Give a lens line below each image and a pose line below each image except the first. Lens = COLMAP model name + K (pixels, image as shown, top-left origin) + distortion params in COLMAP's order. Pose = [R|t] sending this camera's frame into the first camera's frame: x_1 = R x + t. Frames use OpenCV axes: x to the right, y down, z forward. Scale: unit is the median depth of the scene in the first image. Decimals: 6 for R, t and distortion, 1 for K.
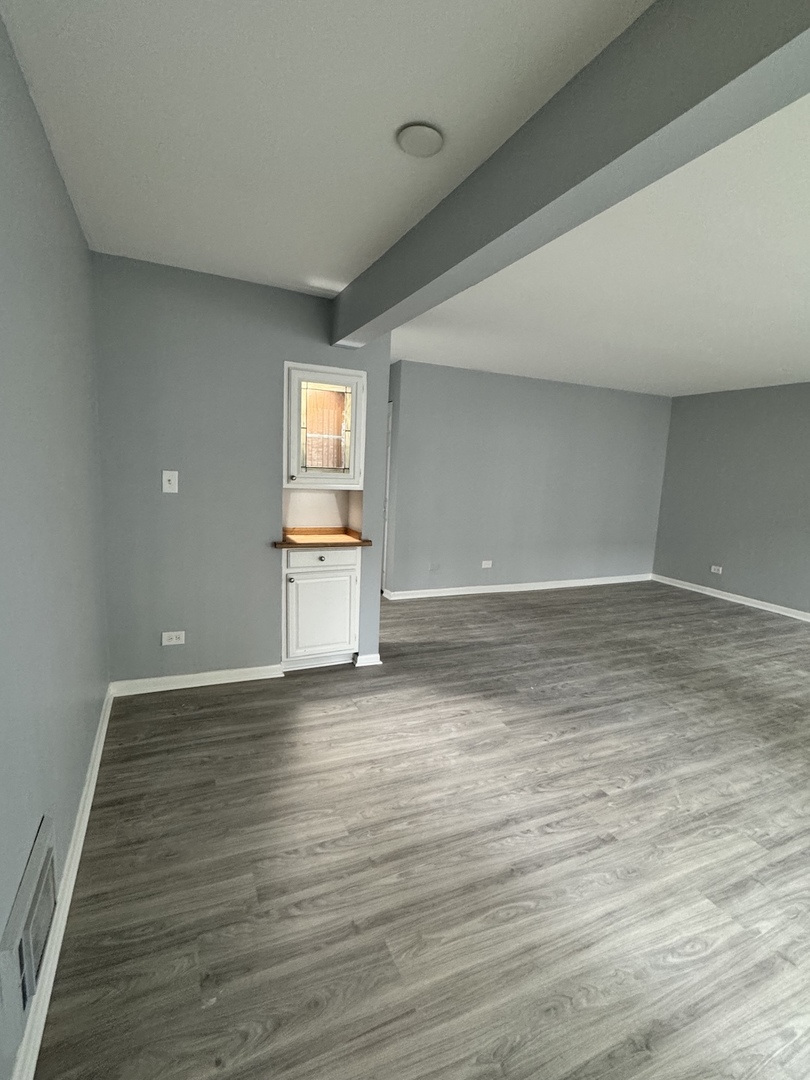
lens RADIAL K [[509.3, 0, 404.4], [0, 509.3, 541.6], [0, 0, 1]] dist [-0.000123, 0.000031]
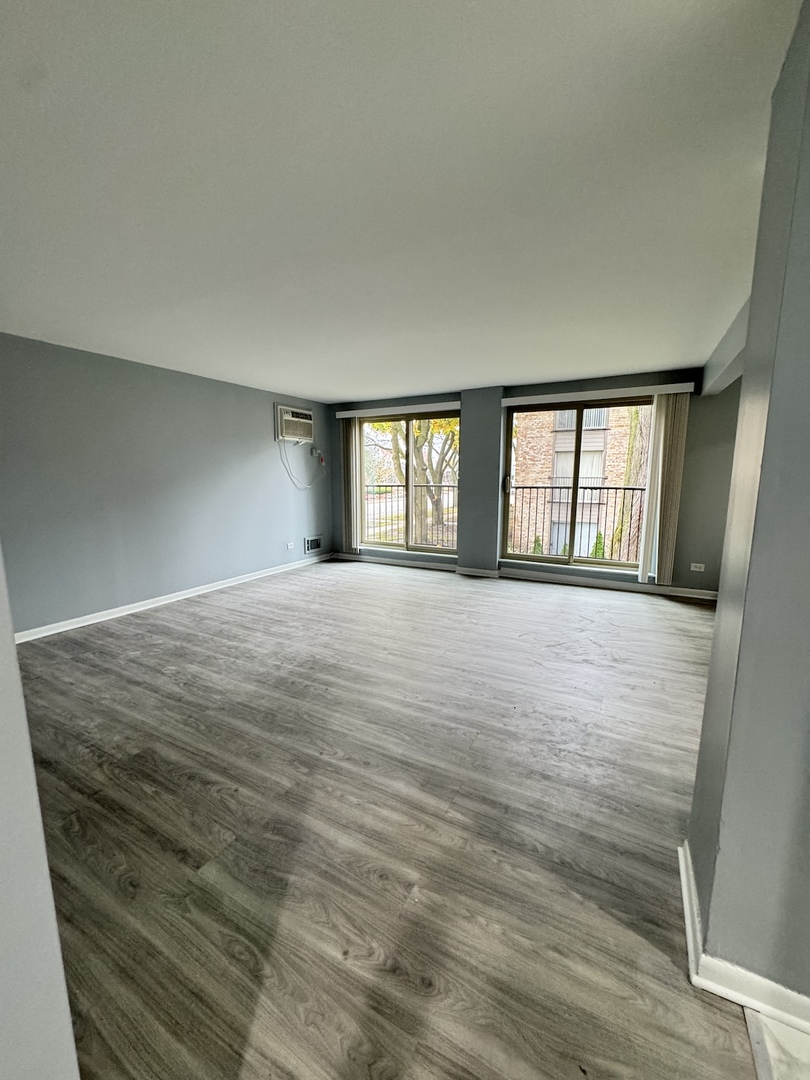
lens RADIAL K [[431.4, 0, 406.3], [0, 431.4, 539.4], [0, 0, 1]] dist [0.000830, 0.000013]
pose [[-0.607085, -0.169370, 0.776377, -0.141249], [0.087906, 0.956711, 0.277448, -0.179741], [-0.789759, 0.236683, -0.565916, 1.178129]]
